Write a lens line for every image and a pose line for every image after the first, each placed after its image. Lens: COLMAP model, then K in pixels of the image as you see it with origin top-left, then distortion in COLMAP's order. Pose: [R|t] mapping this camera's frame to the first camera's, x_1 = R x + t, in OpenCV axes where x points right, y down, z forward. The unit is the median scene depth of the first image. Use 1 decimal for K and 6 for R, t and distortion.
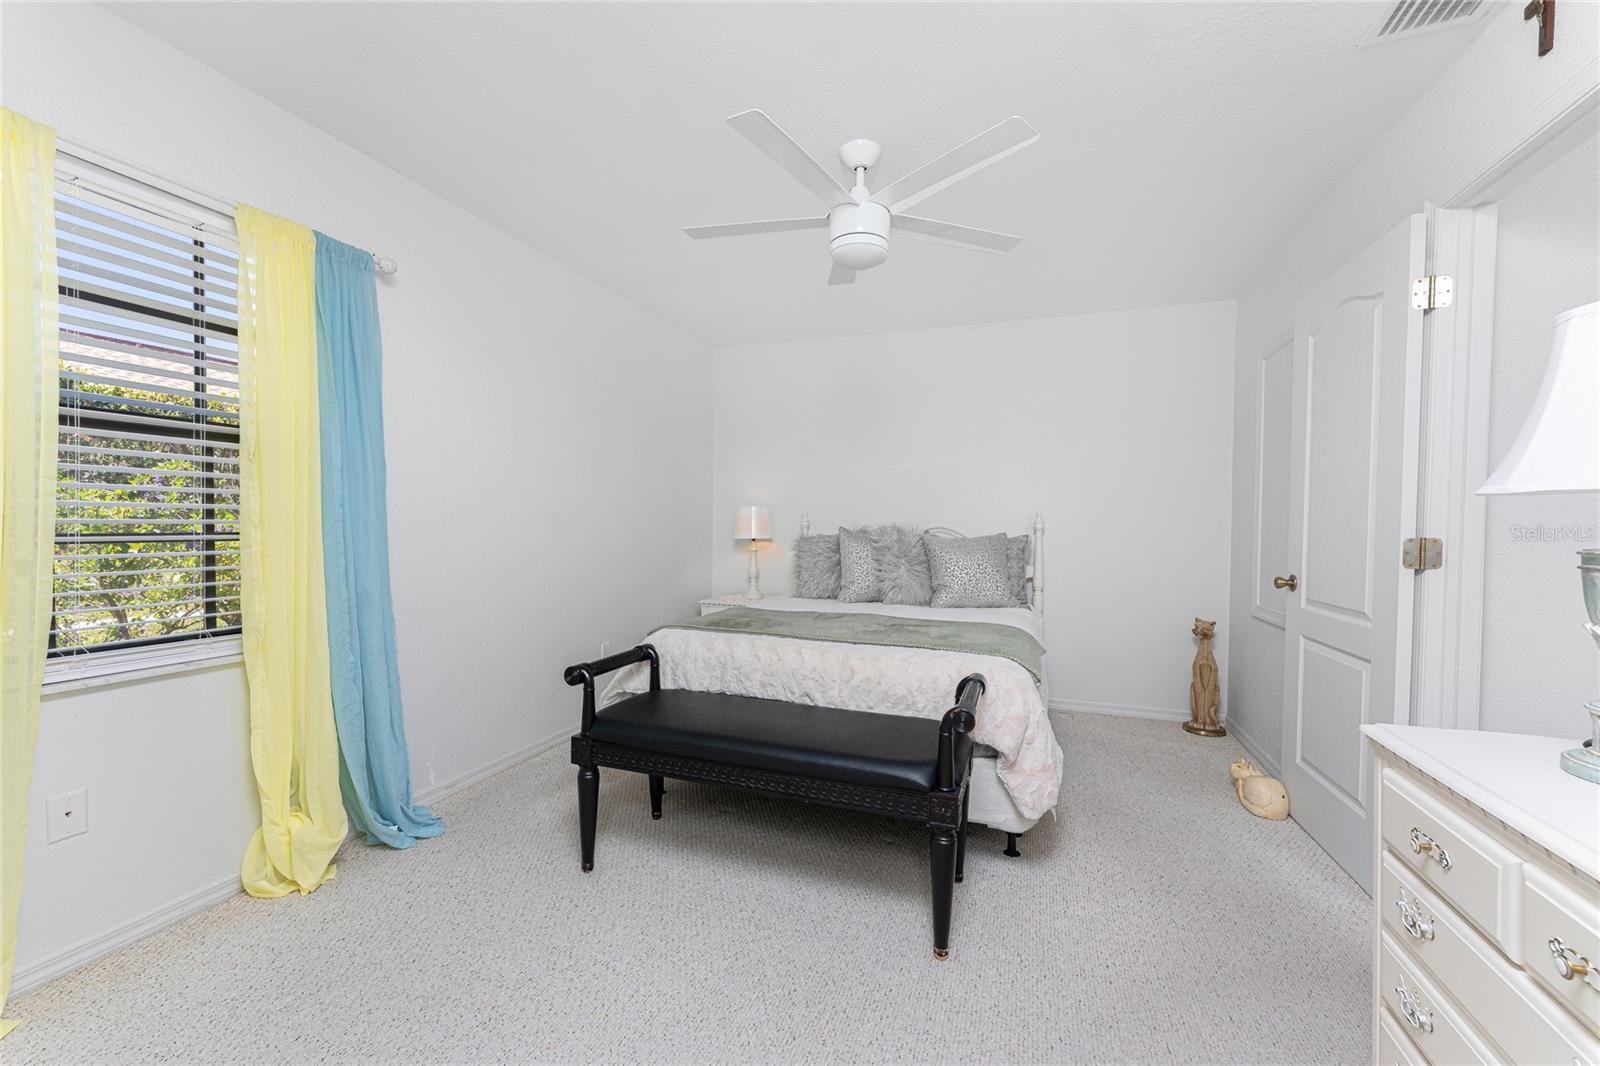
lens RADIAL K [[644.0, 0, 788.1], [0, 644.0, 527.6], [0, 0, 1]] dist [0.001589, 0.000405]
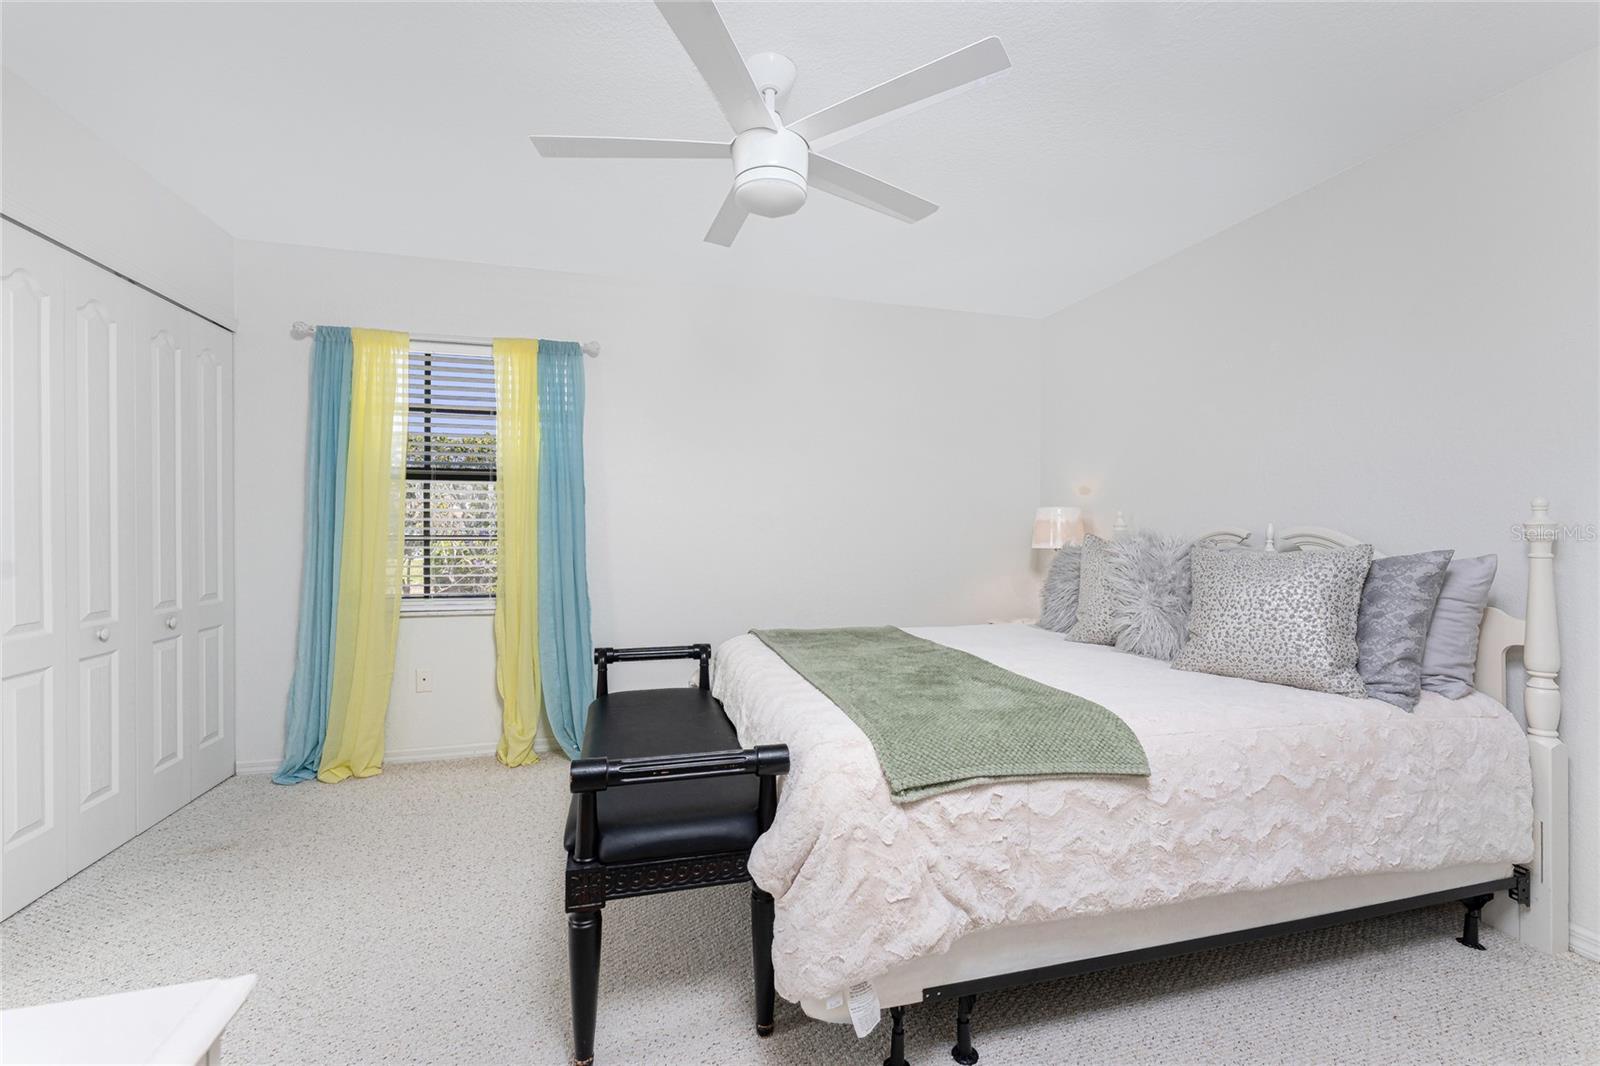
lens RADIAL K [[644.0, 0, 788.1], [0, 644.0, 527.6], [0, 0, 1]] dist [0.001589, 0.000405]
pose [[0.569907, -0.009663, -0.821653, 0.774231], [-0.003061, 0.999899, -0.013883, 0.007135], [0.821704, 0.010427, 0.569819, 0.556847]]
